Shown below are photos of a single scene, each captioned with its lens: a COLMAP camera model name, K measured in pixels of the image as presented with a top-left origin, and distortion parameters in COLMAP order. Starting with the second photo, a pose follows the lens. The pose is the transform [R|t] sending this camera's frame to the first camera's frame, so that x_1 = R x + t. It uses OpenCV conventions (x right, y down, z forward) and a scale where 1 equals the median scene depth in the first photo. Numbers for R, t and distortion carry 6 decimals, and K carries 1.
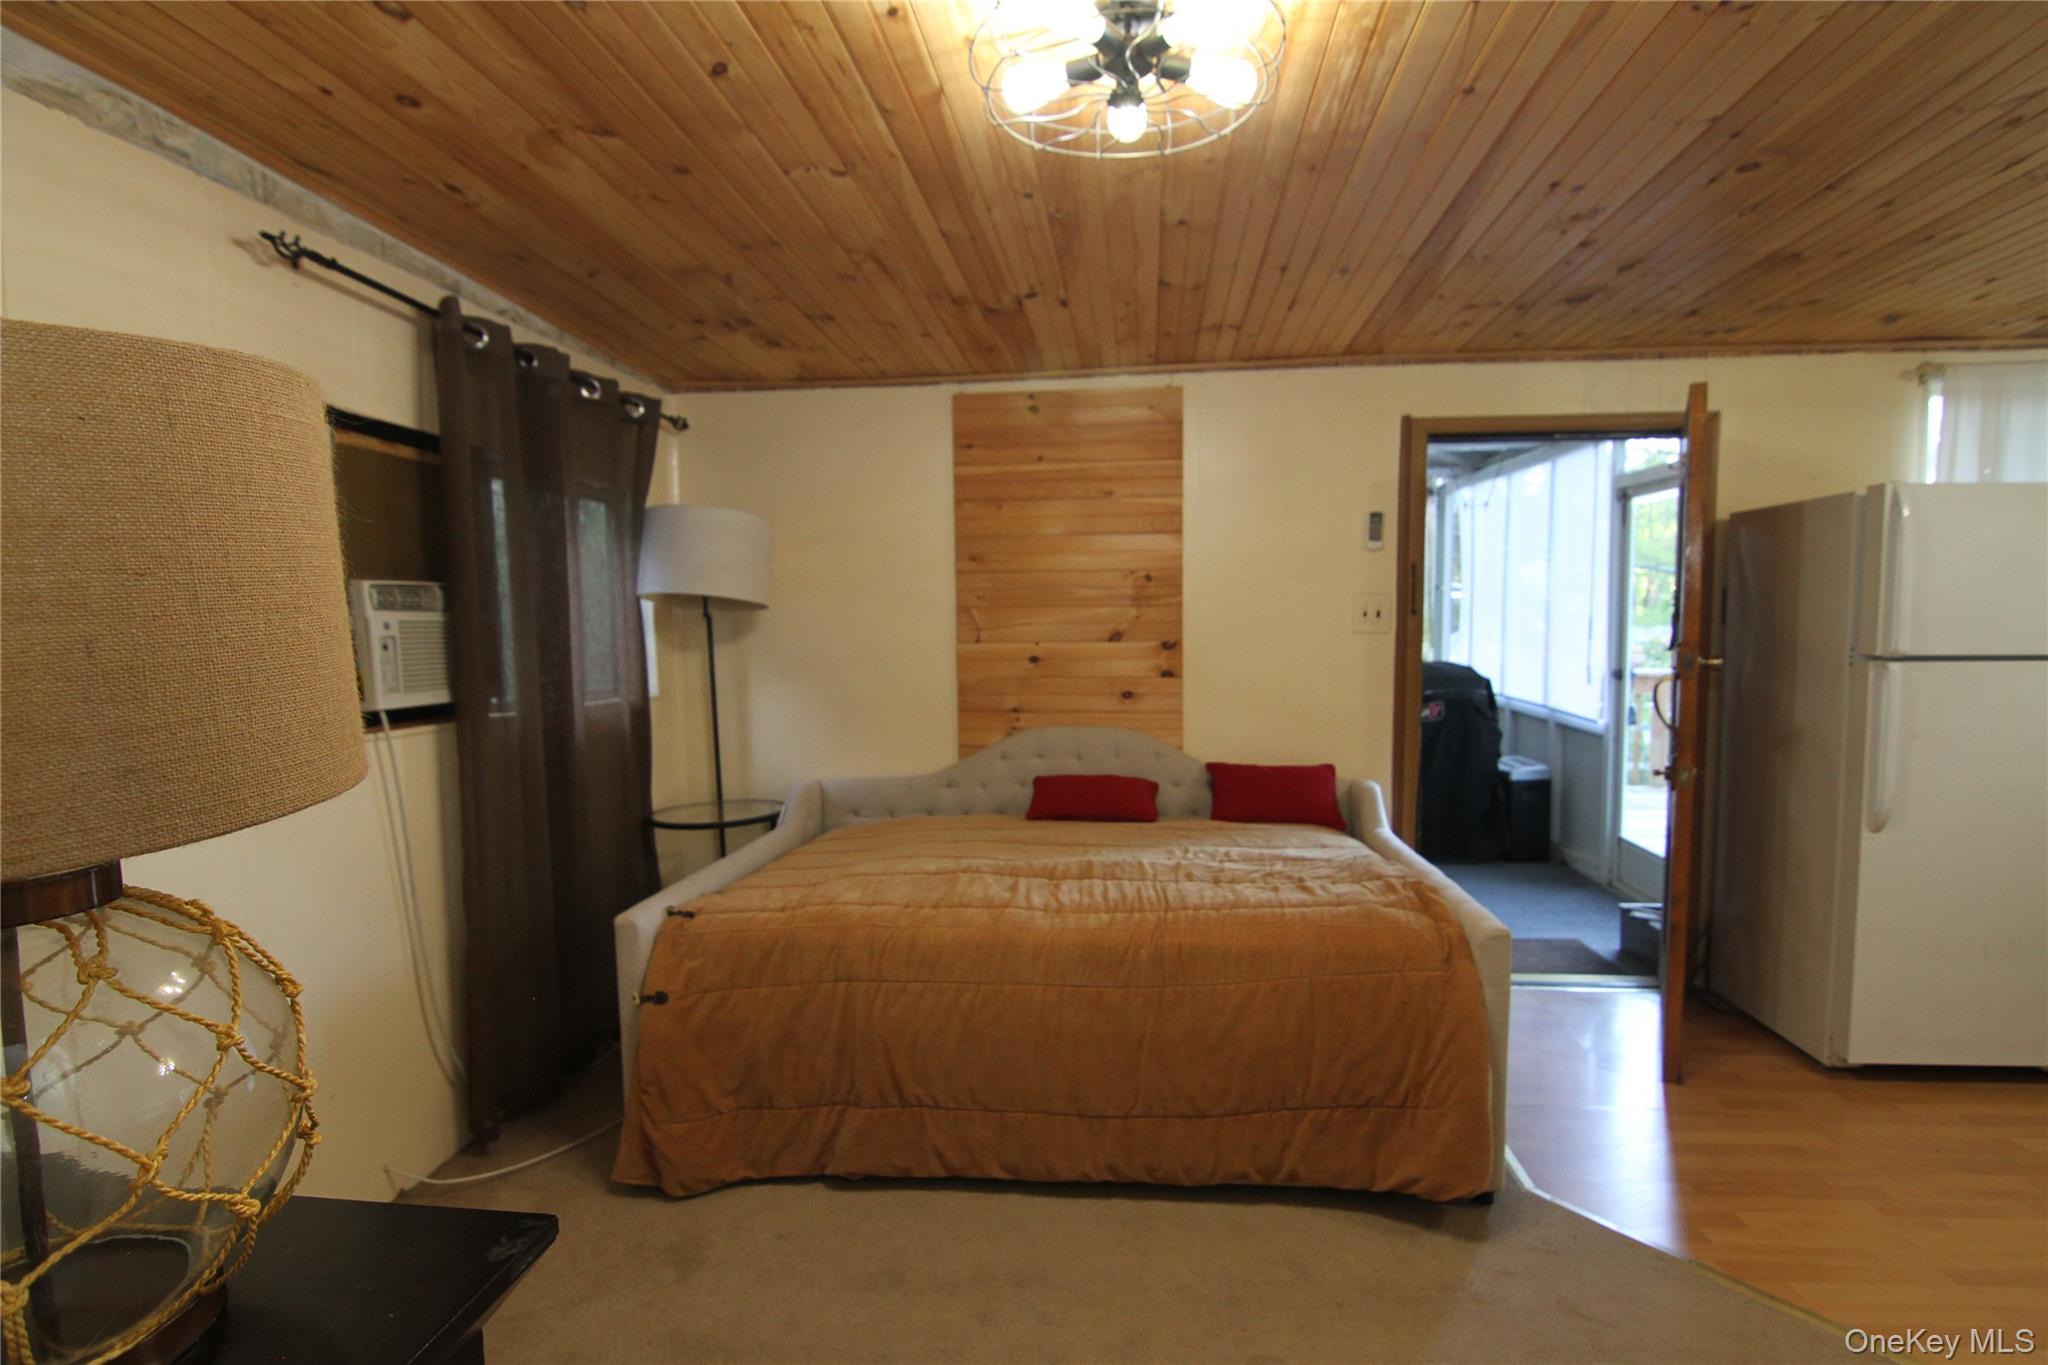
lens RADIAL K [[1036.6, 0, 1030.6], [0, 1036.6, 697.1], [0, 0, 1]] dist [-0.004903, -0.011218]
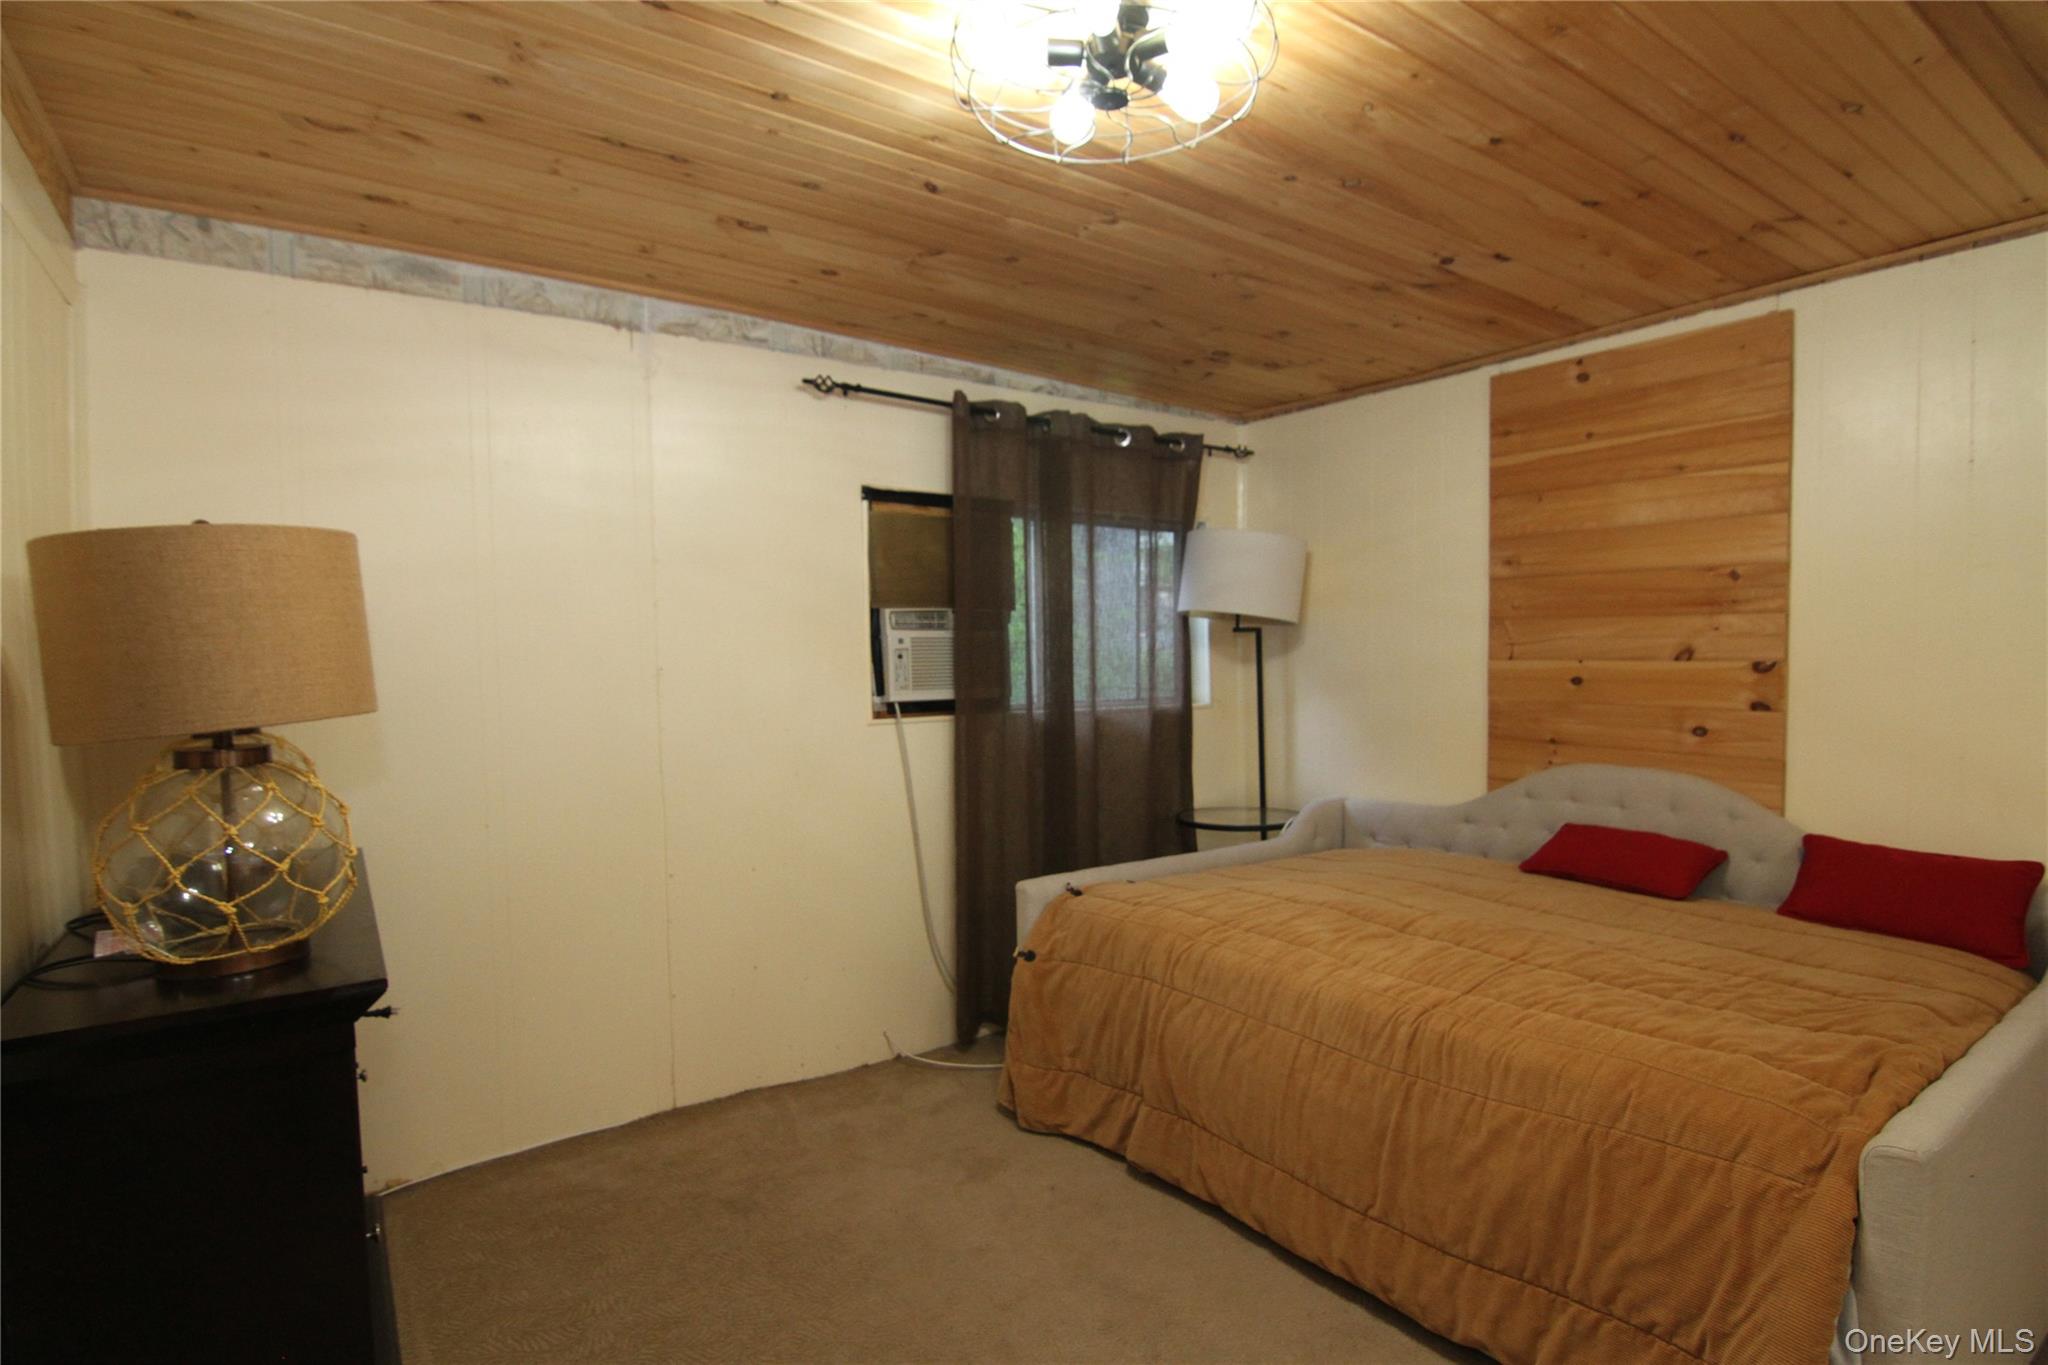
lens RADIAL K [[1036.6, 0, 1032.9], [0, 1036.6, 698.6], [0, 0, 1]] dist [-0.004903, -0.011218]
pose [[0.665978, 0.041283, -0.744829, 0.489278], [-0.049222, 0.998723, 0.011343, -0.015573], [0.744346, 0.029108, 0.667159, 0.196834]]
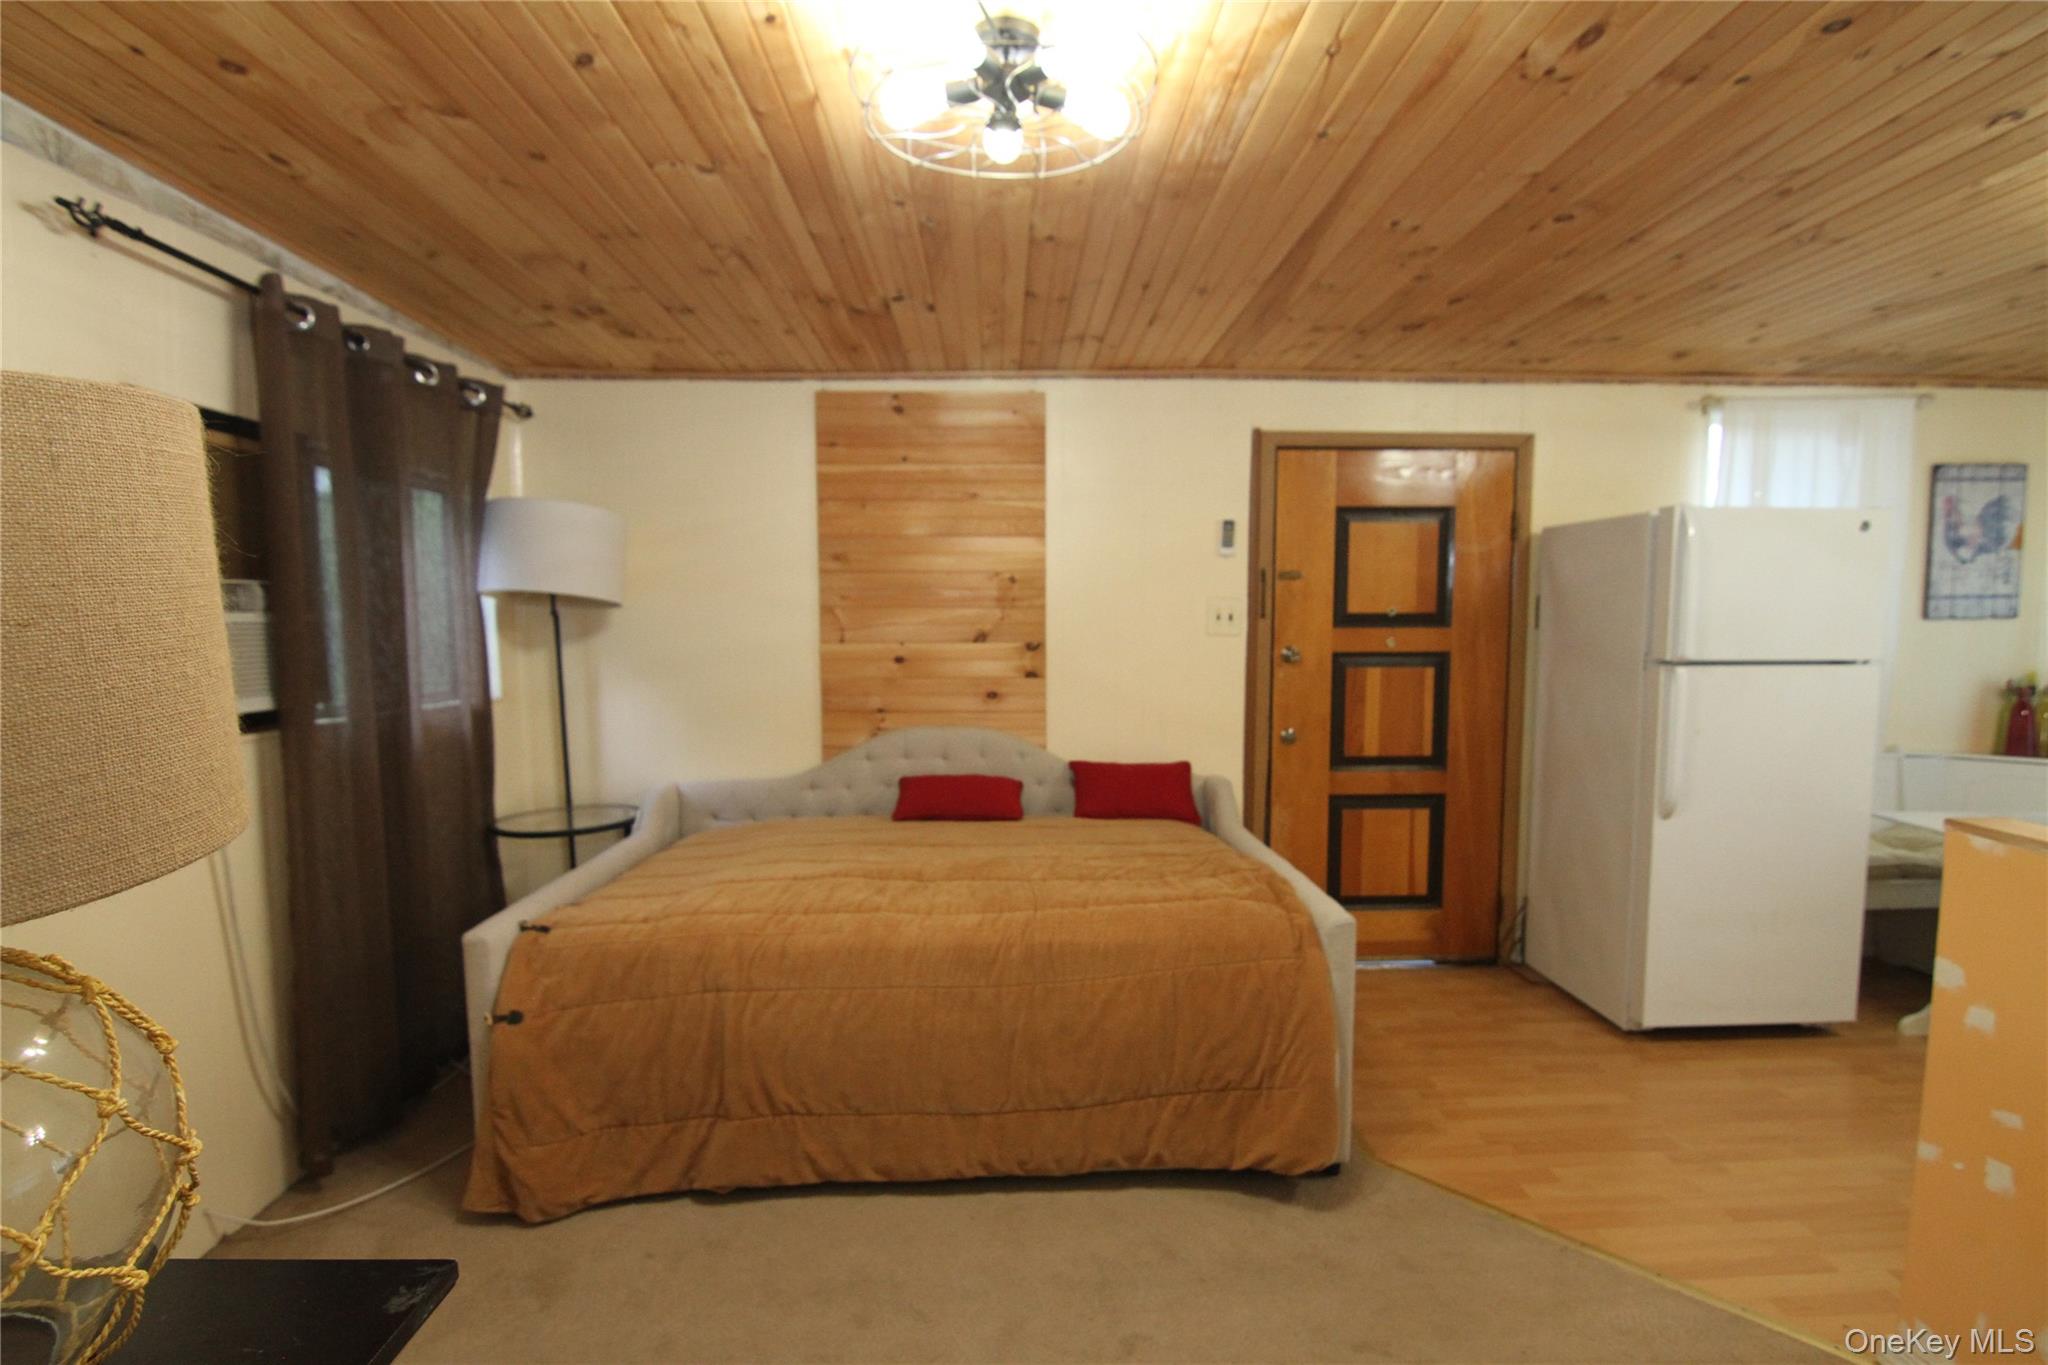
lens RADIAL K [[1036.6, 0, 1030.7], [0, 1036.6, 696.3], [0, 0, 1]] dist [-0.004903, -0.011218]
pose [[0.990110, -0.003234, 0.140258, -0.016807], [0.002214, 0.999970, 0.007425, -0.012272], [-0.140278, -0.007041, 0.990087, -0.012668]]
